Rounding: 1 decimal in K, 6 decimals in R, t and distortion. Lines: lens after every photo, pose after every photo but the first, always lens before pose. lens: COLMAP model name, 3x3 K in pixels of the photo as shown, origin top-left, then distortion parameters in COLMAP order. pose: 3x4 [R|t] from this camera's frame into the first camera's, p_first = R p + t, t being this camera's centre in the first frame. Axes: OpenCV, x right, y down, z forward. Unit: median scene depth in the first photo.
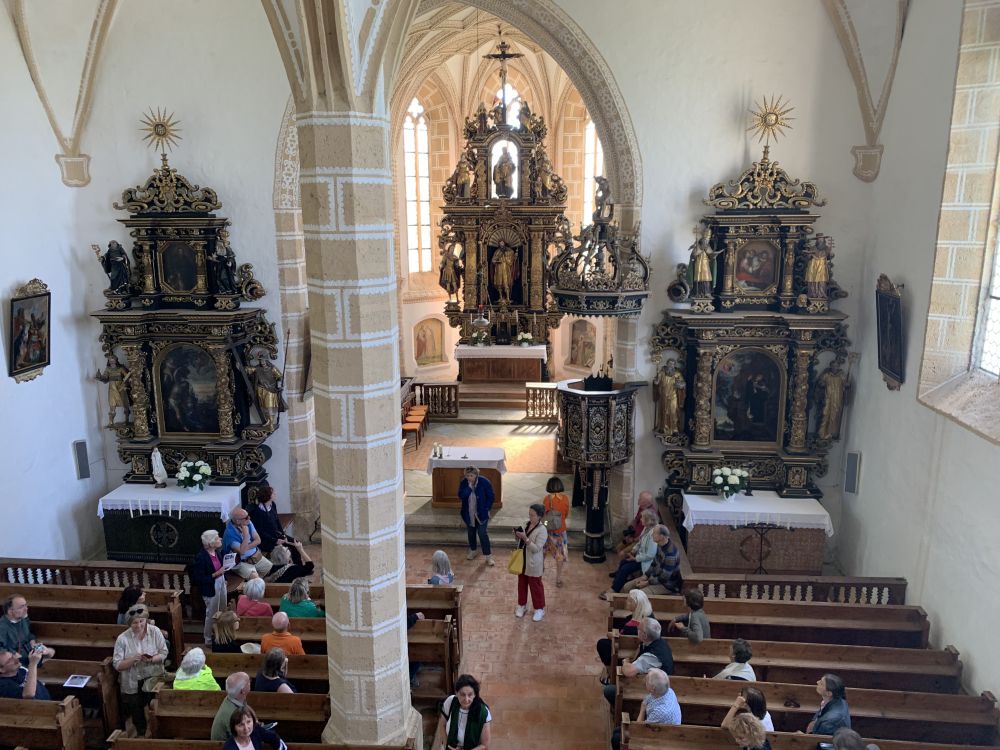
lens RADIAL K [[766.9, 0, 500.0], [0, 766.9, 375.0], [0, 0, 1]] dist [0.031201, -0.020551]
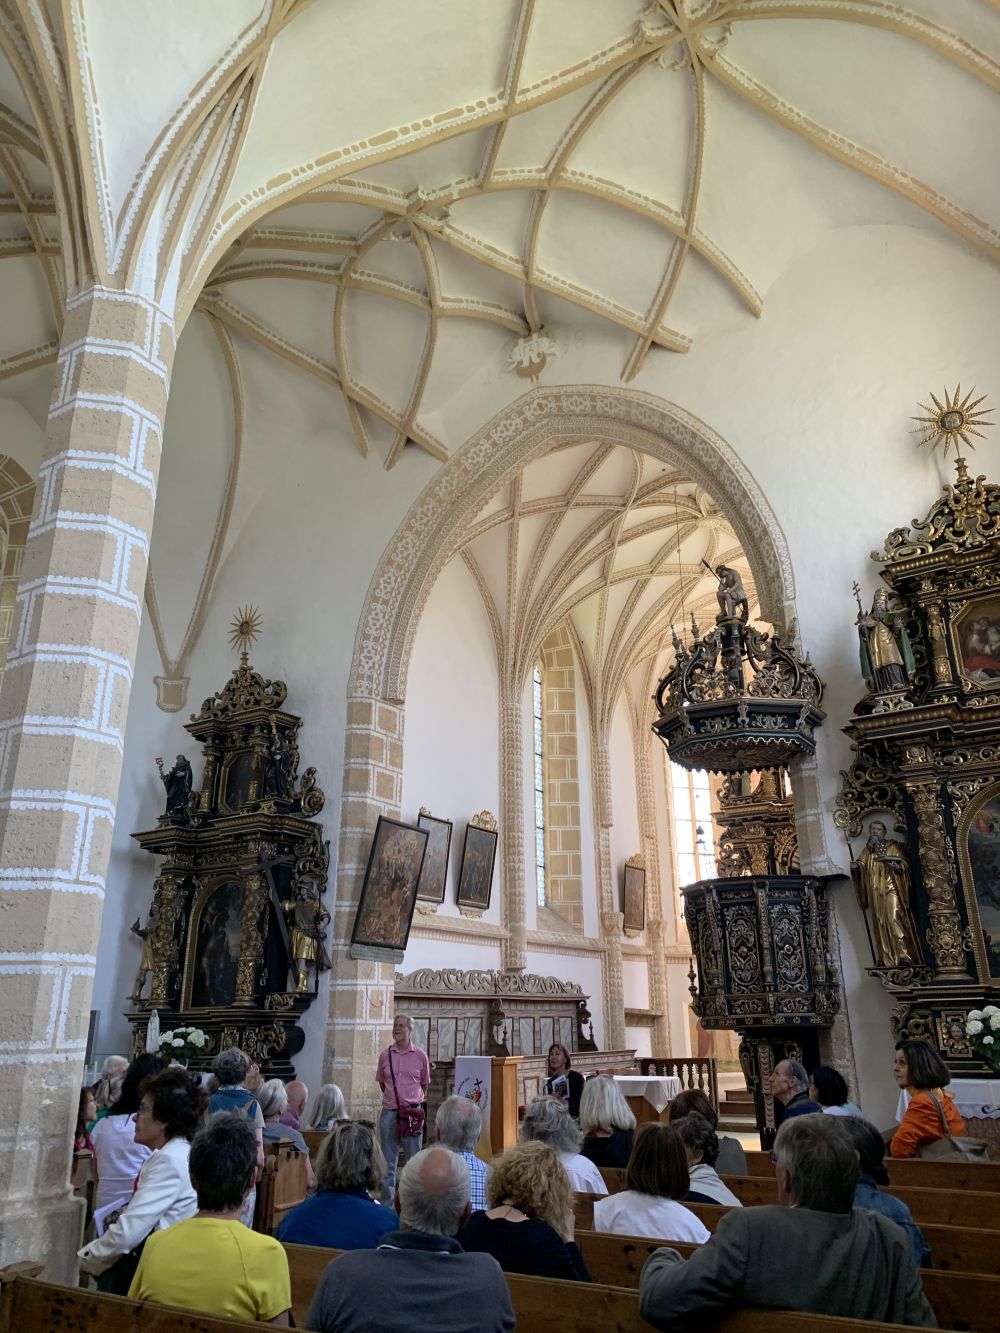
lens RADIAL K [[1021.0, 0, 502.8], [0, 1021.0, 647.8], [0, 0, 1]] dist [0.171955, -0.548510]
pose [[0.887161, -0.165556, -0.430739, 0.322884], [-0.096110, 0.846668, -0.523370, 0.286680], [0.451340, 0.505711, 0.735220, 0.260589]]
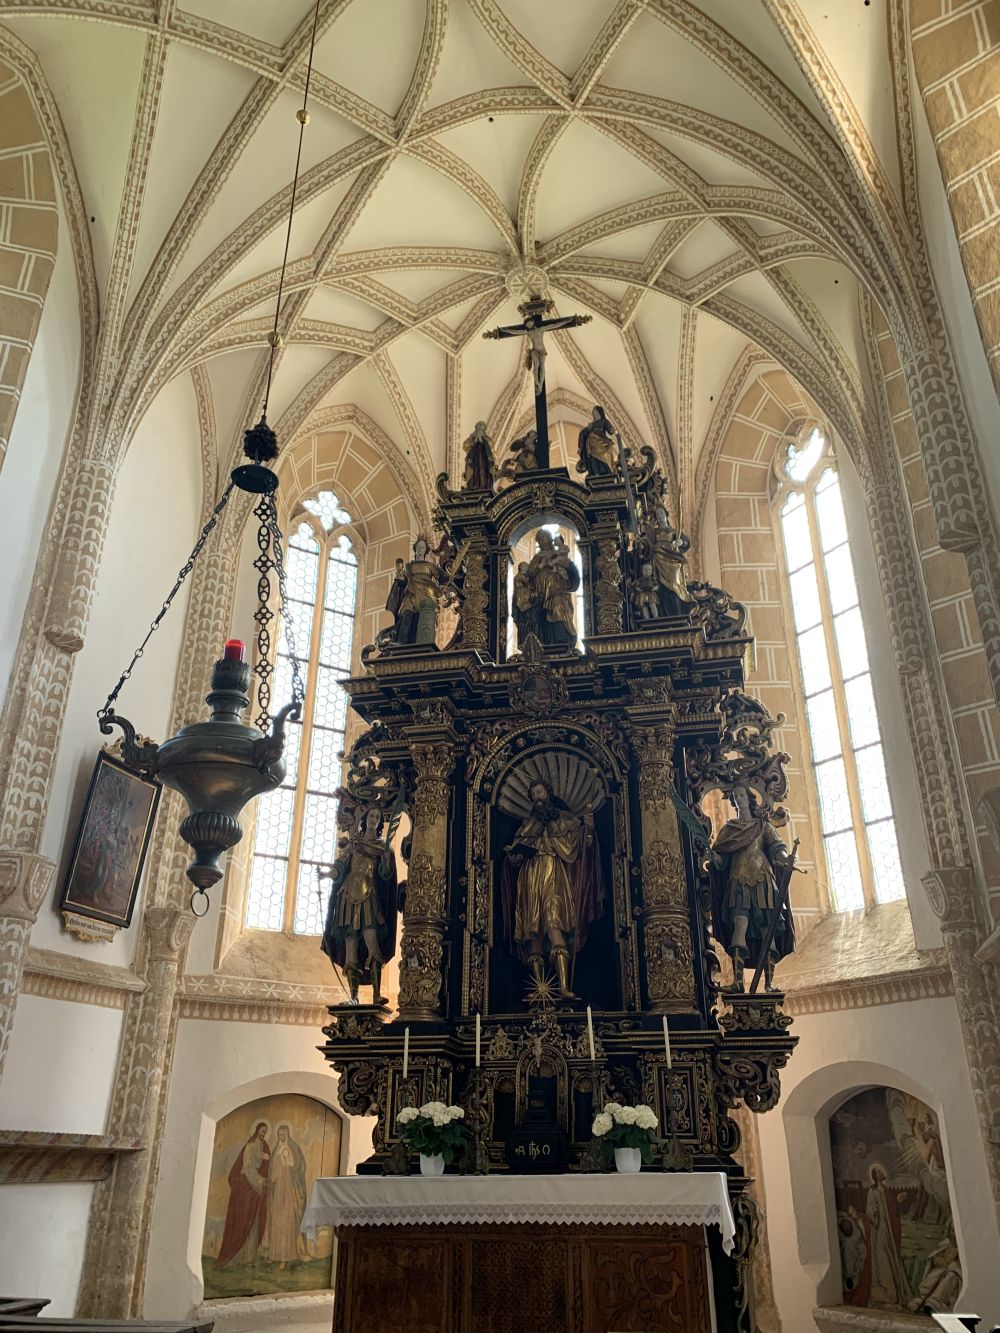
lens RADIAL K [[1012.4, 0, 506.9], [0, 1012.4, 654.3], [0, 0, 1]] dist [0.108727, -0.172056]
pose [[0.991043, -0.052334, -0.122862, 0.073542], [-0.034069, 0.790491, -0.611526, 0.045930], [0.129125, 0.610234, 0.781627, 1.185764]]
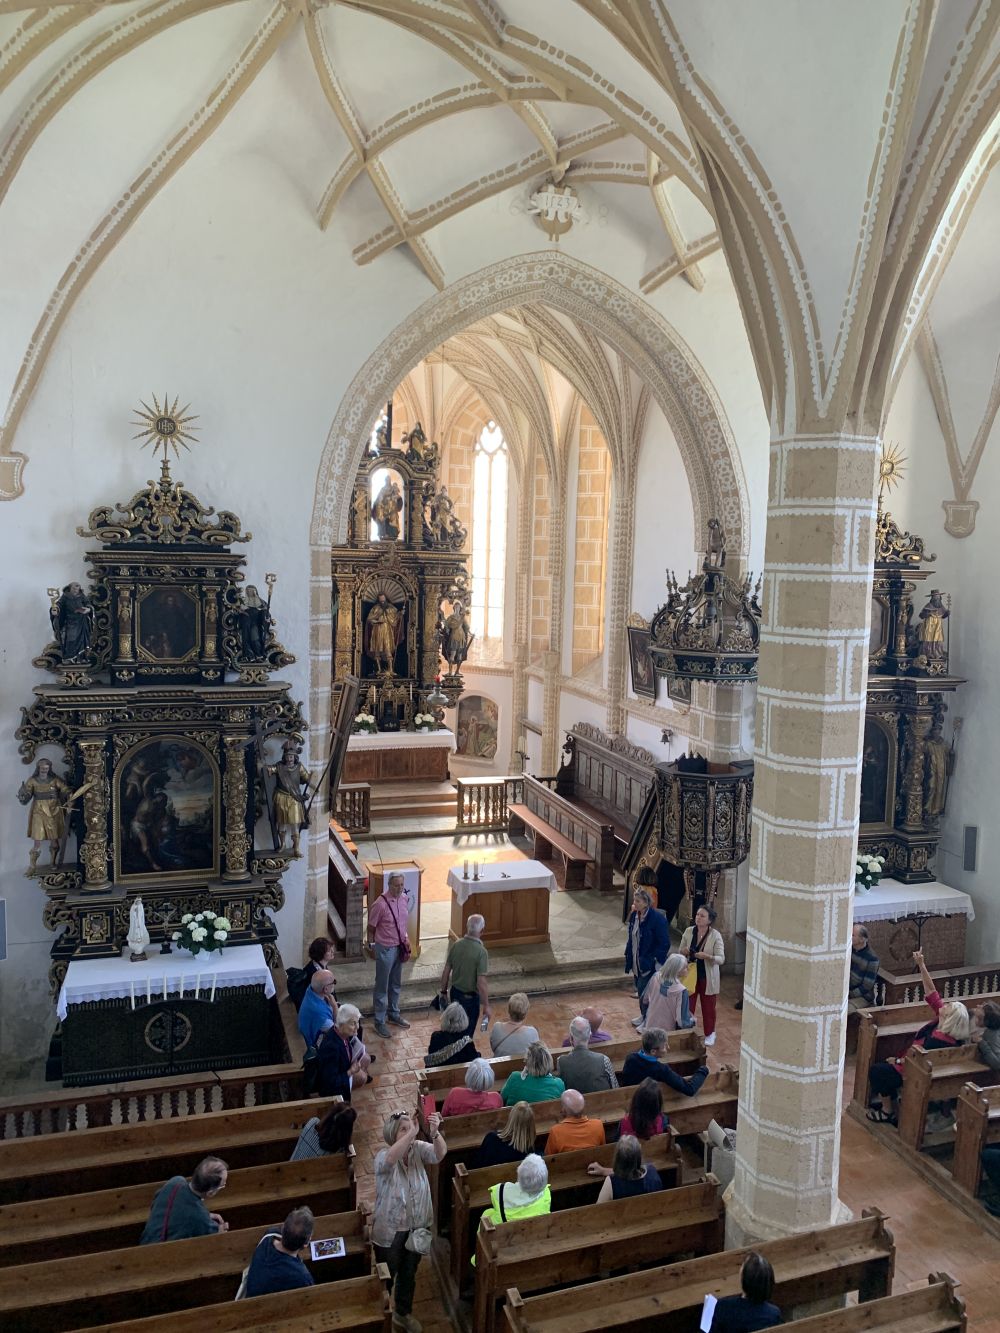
lens RADIAL K [[1022.3, 0, 505.8], [0, 1022.3, 660.6], [0, 0, 1]] dist [0.031201, -0.020551]
pose [[0.921352, -0.008972, 0.388625, -0.500488], [0.053900, 0.993025, -0.104860, 0.003368], [-0.384973, 0.117560, 0.915410, 0.064182]]
